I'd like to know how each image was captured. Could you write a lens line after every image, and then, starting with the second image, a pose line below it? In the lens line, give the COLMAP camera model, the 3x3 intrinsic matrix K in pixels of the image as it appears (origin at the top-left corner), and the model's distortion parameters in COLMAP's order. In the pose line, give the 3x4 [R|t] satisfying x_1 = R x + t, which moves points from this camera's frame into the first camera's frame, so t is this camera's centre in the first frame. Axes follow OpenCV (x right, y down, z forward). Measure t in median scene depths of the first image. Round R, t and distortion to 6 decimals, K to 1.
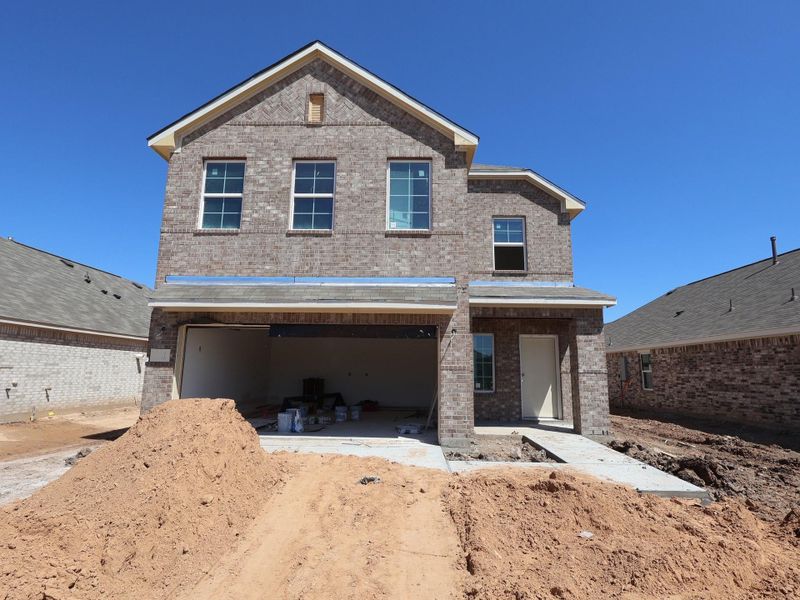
lens RADIAL K [[419.2, 0, 401.1], [0, 419.2, 301.9], [0, 0, 1]] dist [-0.000153, 0.000385]
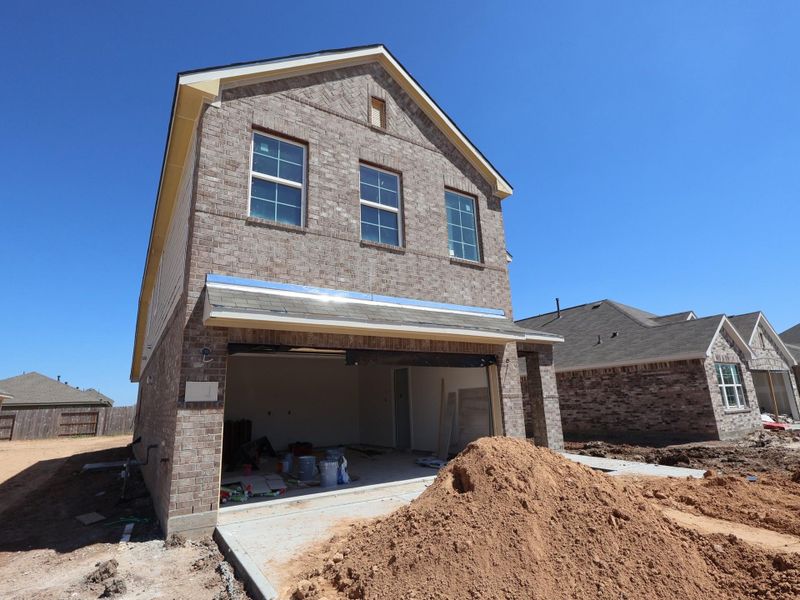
lens RADIAL K [[419.2, 0, 401.1], [0, 419.2, 301.9], [0, 0, 1]] dist [-0.000153, 0.000385]
pose [[0.825065, 0.091327, 0.557608, -0.648439], [-0.044774, 0.994315, -0.096604, 0.033655], [-0.563261, 0.054738, 0.824464, 0.247128]]
